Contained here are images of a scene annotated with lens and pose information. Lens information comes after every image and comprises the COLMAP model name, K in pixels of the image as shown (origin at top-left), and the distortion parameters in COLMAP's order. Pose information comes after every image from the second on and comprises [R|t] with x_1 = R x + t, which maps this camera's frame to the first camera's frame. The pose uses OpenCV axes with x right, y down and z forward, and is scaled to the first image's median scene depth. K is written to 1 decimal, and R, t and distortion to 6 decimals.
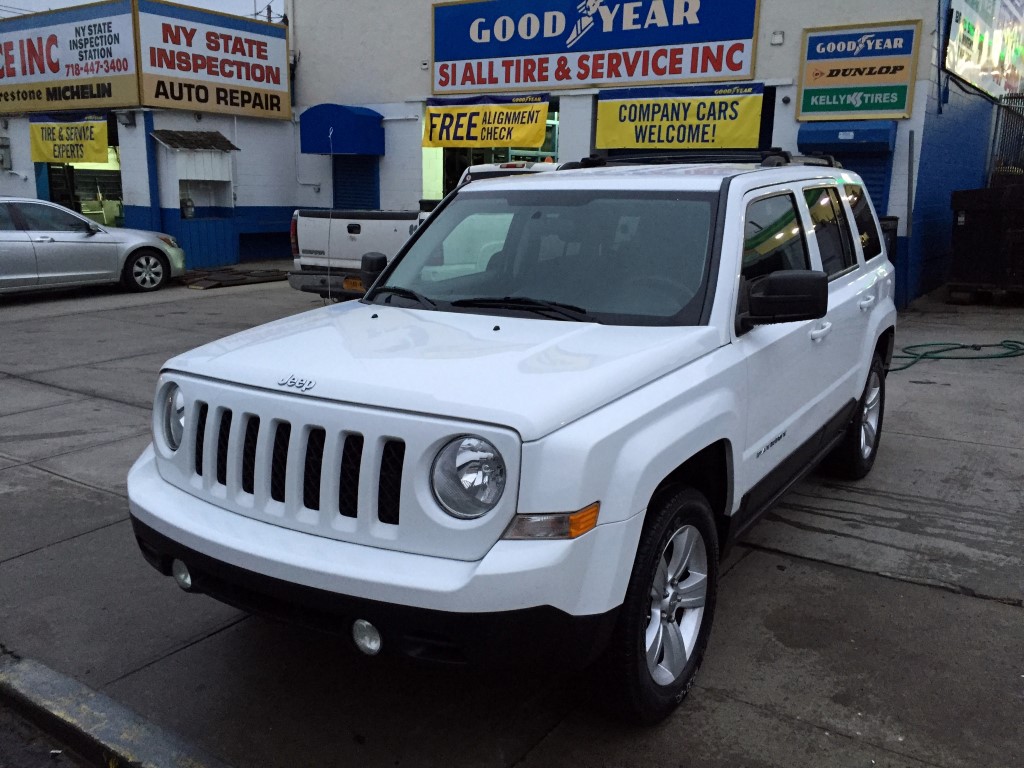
lens RADIAL K [[875.2, 0, 512.0], [0, 875.2, 384.0], [0, 0, 1]] dist [0.084886, -0.132061]
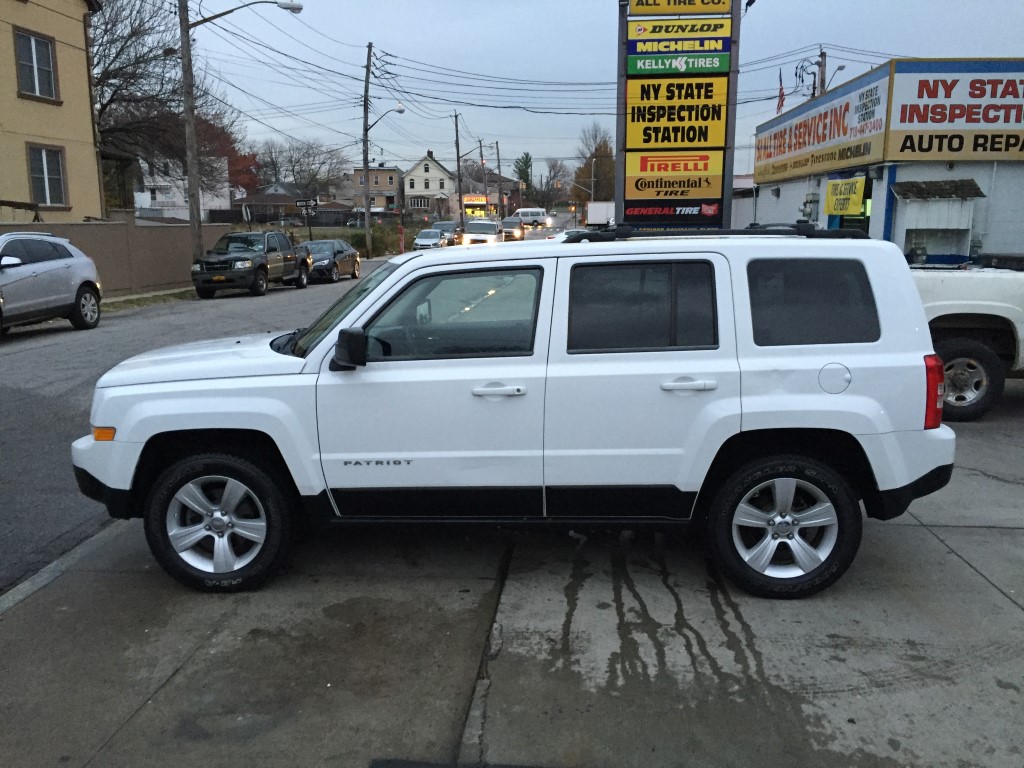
lens RADIAL K [[875.2, 0, 512.0], [0, 875.2, 384.0], [0, 0, 1]] dist [0.084886, -0.132061]
pose [[0.504050, 0.142313, -0.851869, 0.296216], [-0.179981, 0.981985, 0.057555, -0.030804], [0.844713, 0.124310, 0.520583, 0.099246]]
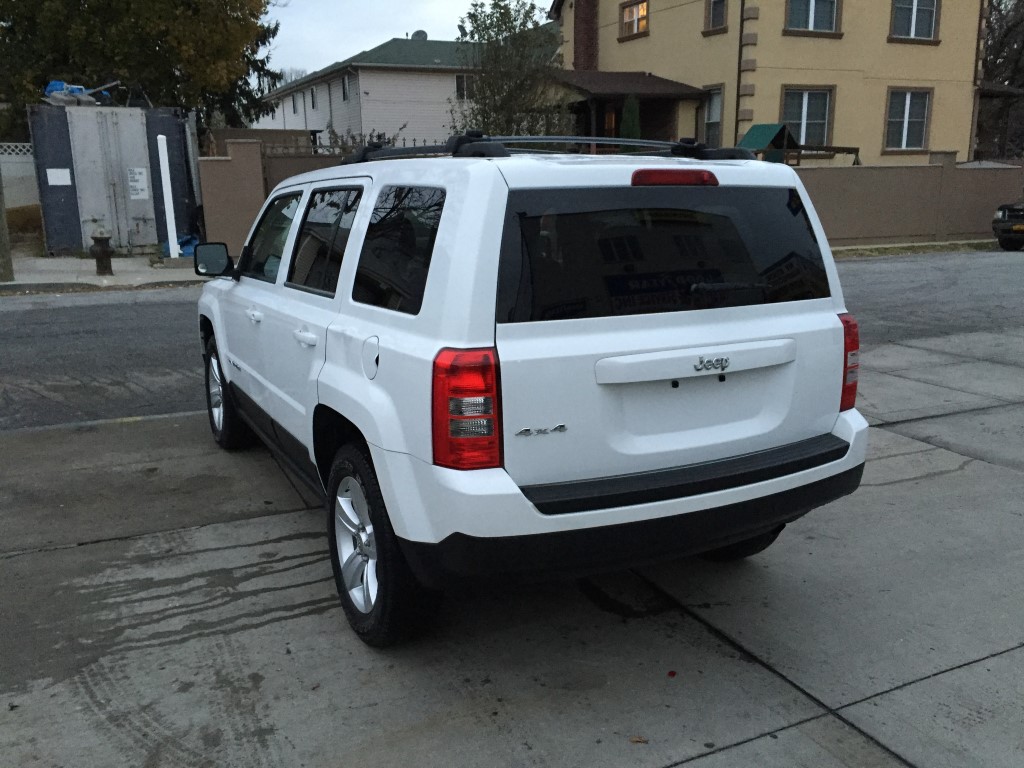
lens RADIAL K [[875.2, 0, 512.0], [0, 875.2, 384.0], [0, 0, 1]] dist [0.084886, -0.132061]
pose [[-0.482408, 0.193540, -0.854298, 0.265911], [-0.188968, 0.929326, 0.317245, -0.089992], [0.855321, 0.314477, -0.411742, 0.403348]]
